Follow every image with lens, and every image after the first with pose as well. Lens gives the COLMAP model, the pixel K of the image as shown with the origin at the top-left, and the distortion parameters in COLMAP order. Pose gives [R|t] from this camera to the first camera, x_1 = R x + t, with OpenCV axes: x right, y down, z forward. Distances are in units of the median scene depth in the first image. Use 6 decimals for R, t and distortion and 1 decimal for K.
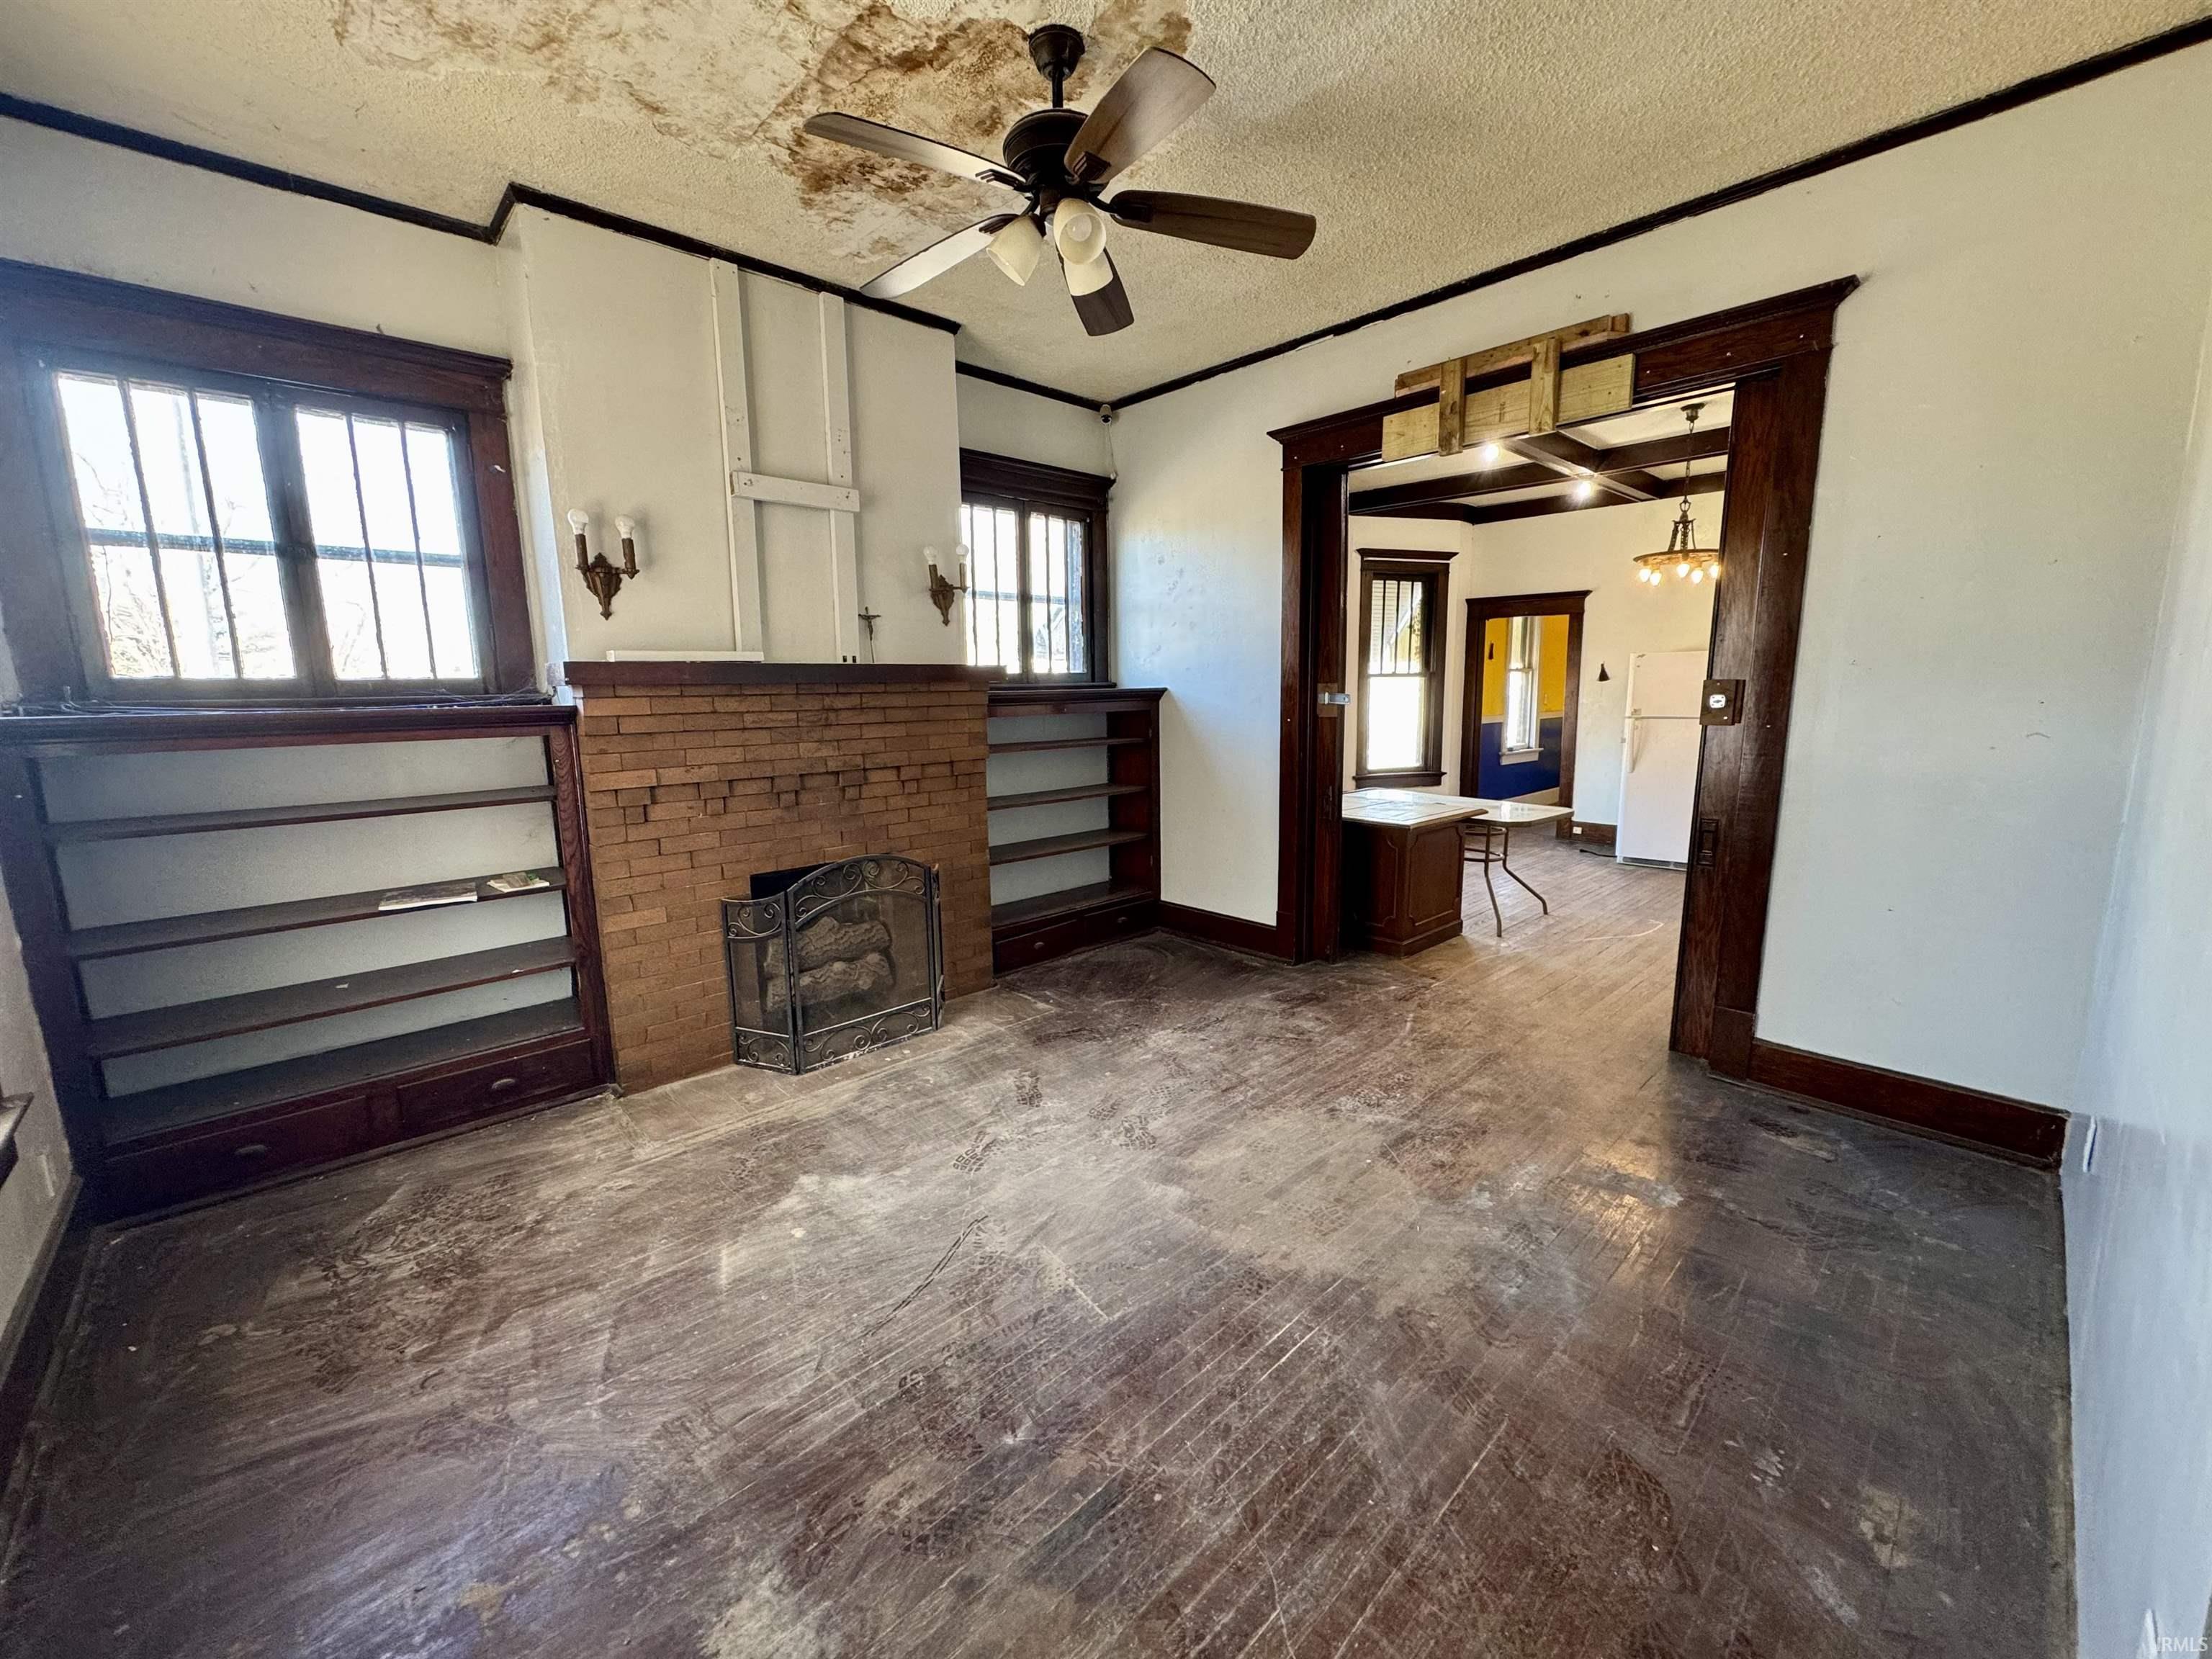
lens RADIAL K [[876.2, 0, 1107.0], [0, 876.2, 824.3], [0, 0, 1]] dist [-0.001345, 0.000036]
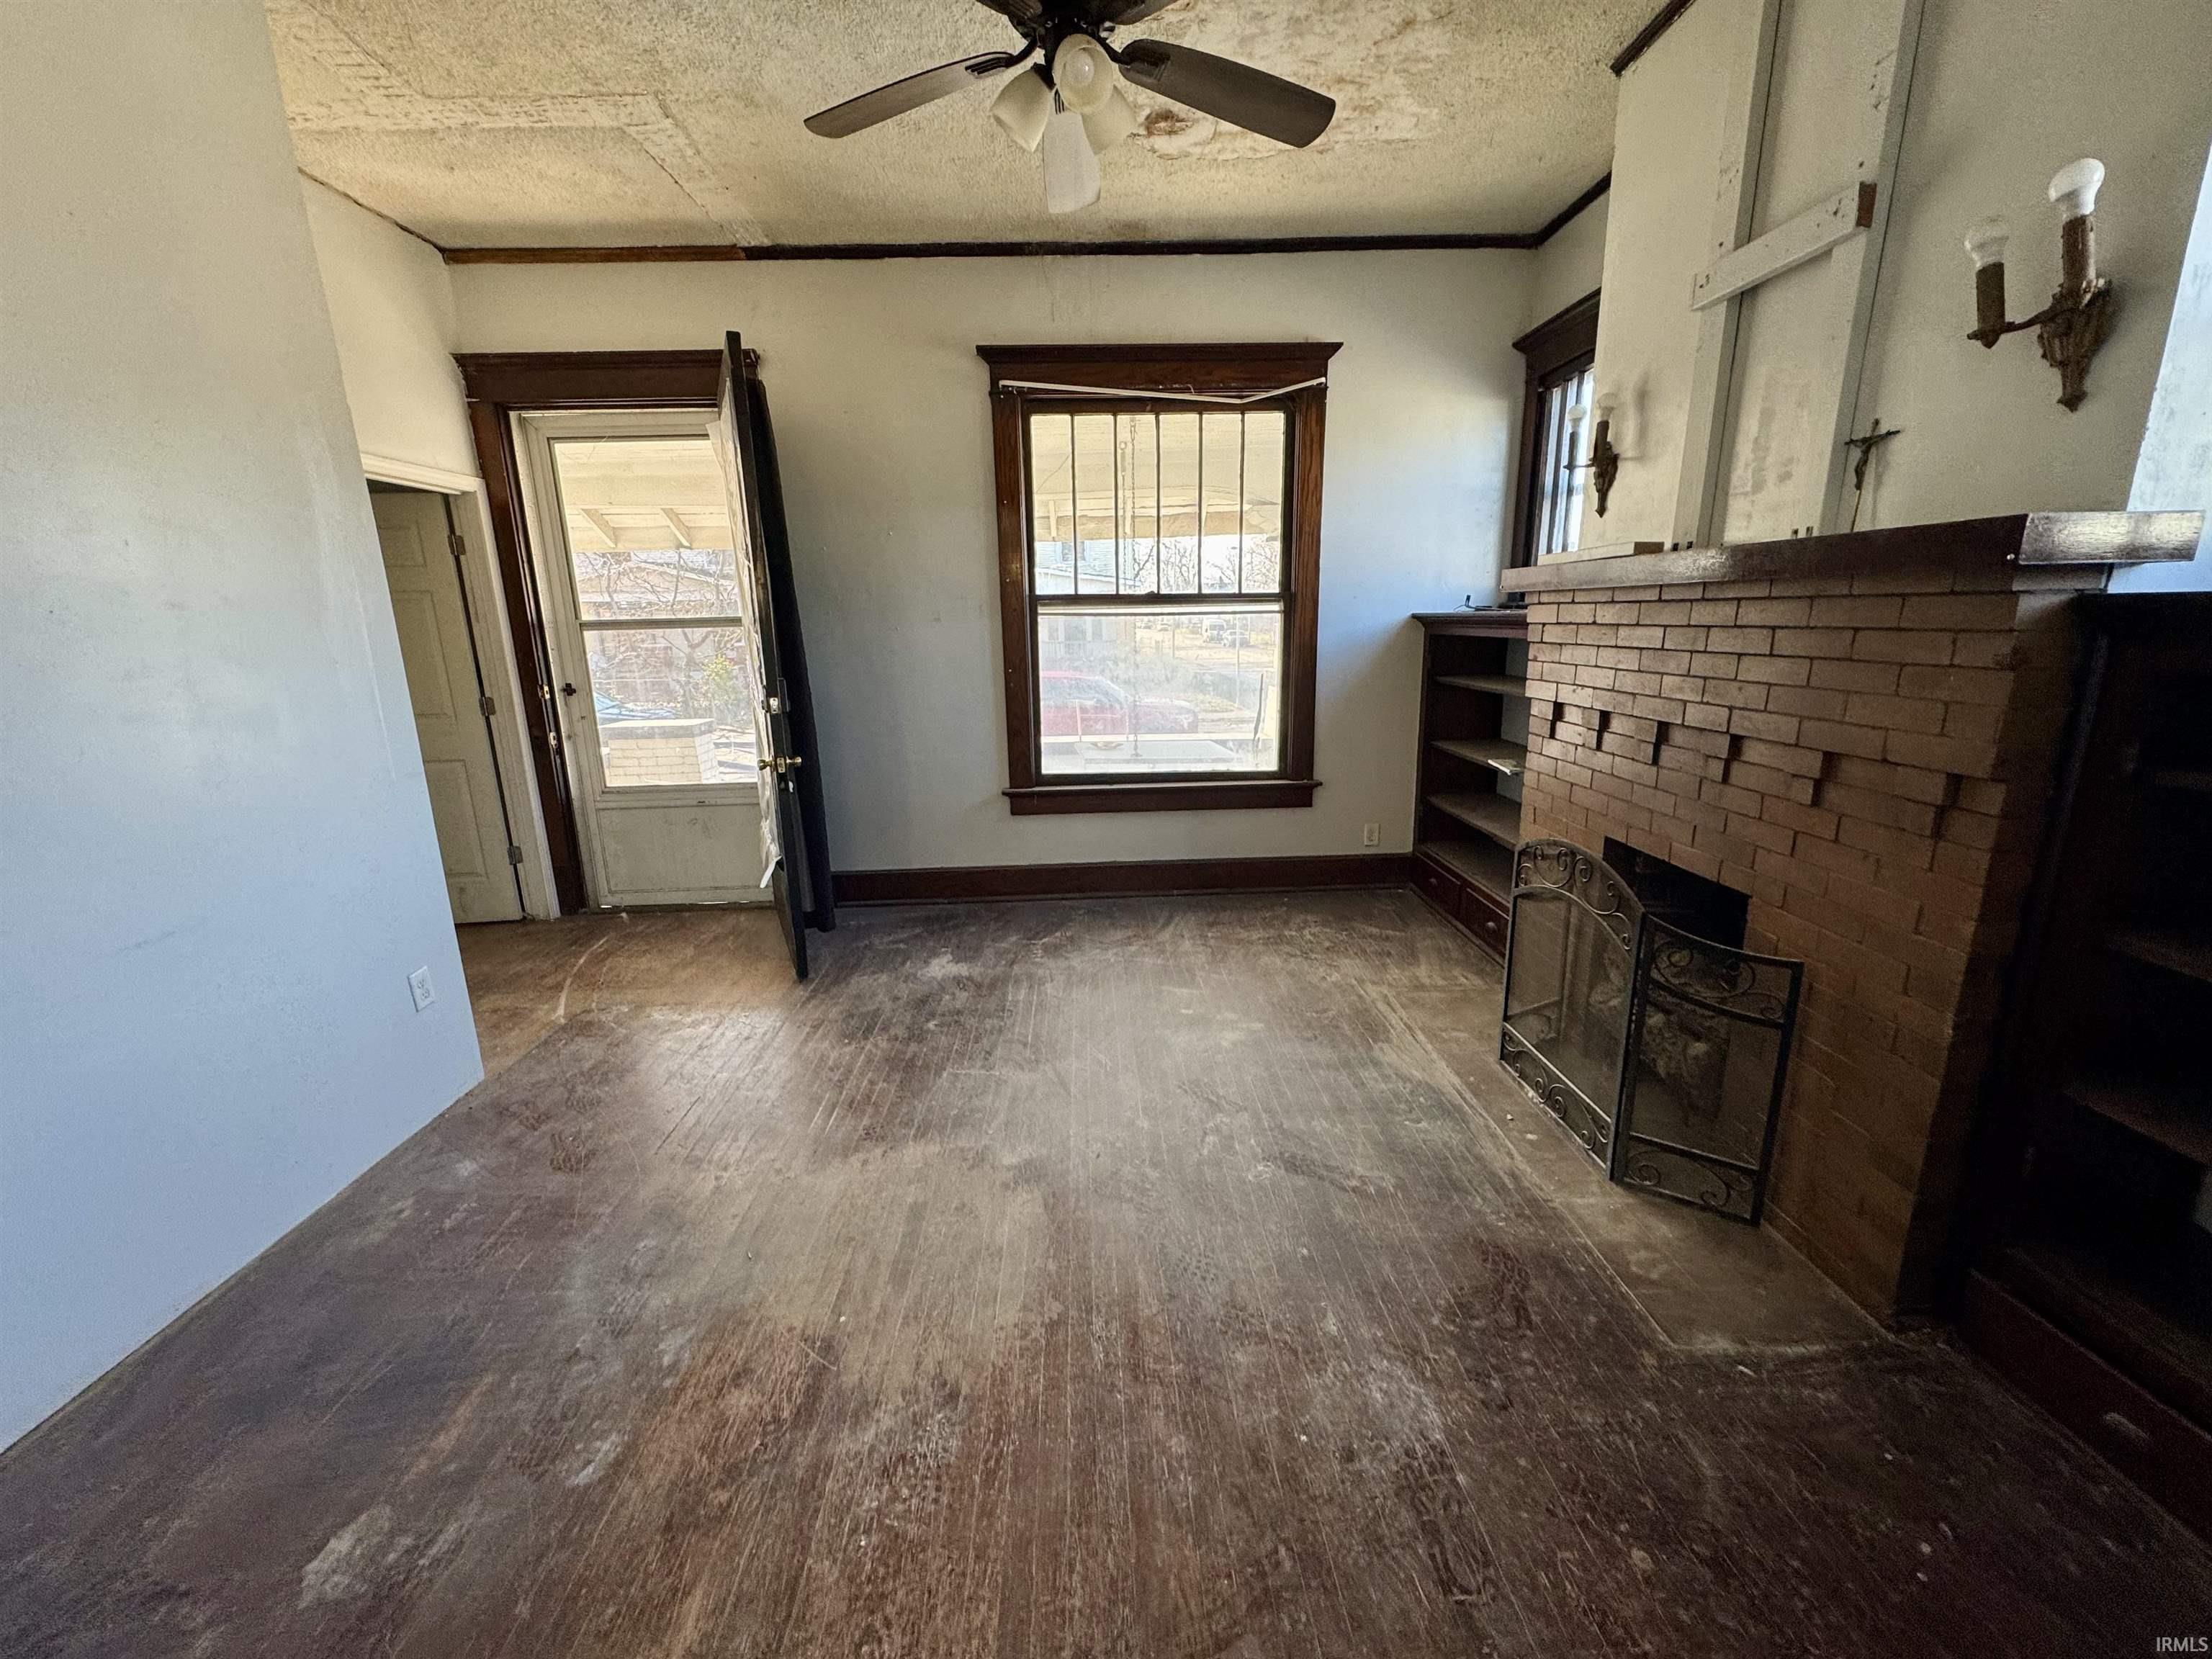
lens RADIAL K [[876.2, 0, 1107.0], [0, 876.2, 824.3], [0, 0, 1]] dist [-0.001345, 0.000036]
pose [[-0.662880, 0.200187, -0.721467, 0.506816], [-0.087889, 0.936127, 0.340502, -0.200572], [0.743549, 0.289121, -0.602946, 1.275014]]
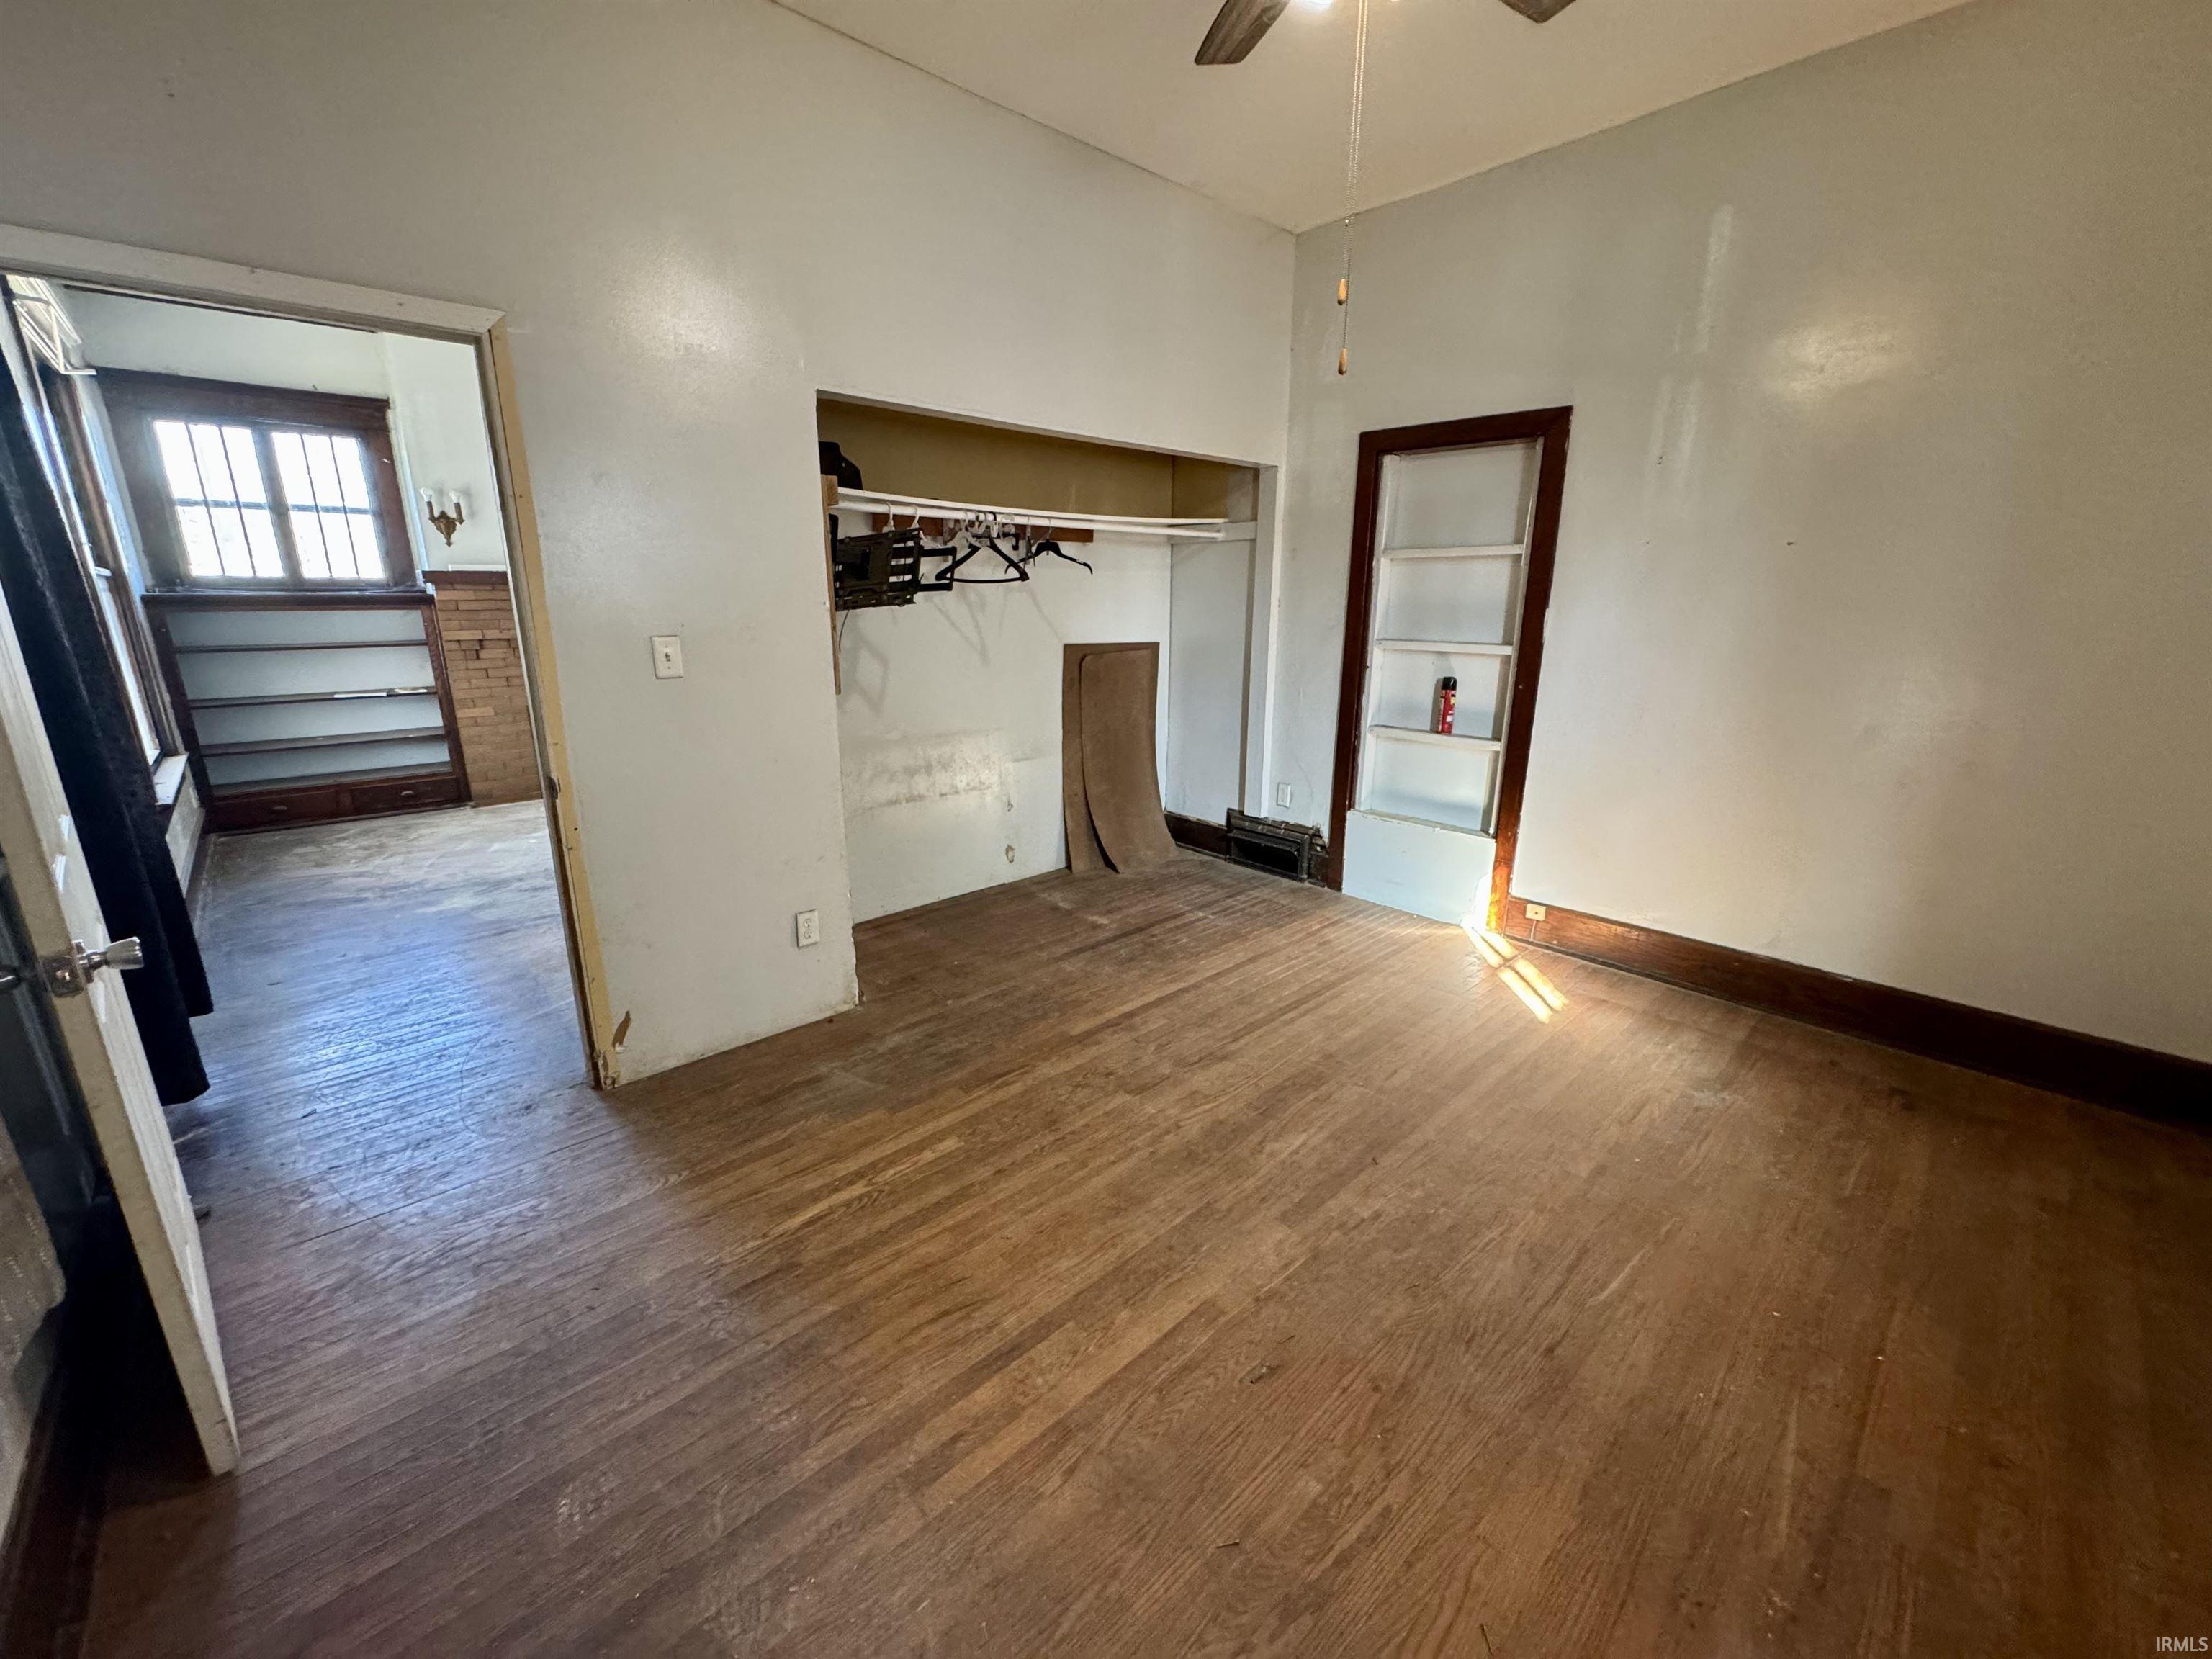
lens RADIAL K [[876.2, 0, 1107.0], [0, 876.2, 824.3], [0, 0, 1]] dist [-0.001345, 0.000036]
pose [[0.999815, 0.018697, 0.004405, 0.833086], [-0.019048, 0.994671, 0.101325, 0.137088], [-0.002487, -0.101390, 0.994844, -0.916089]]
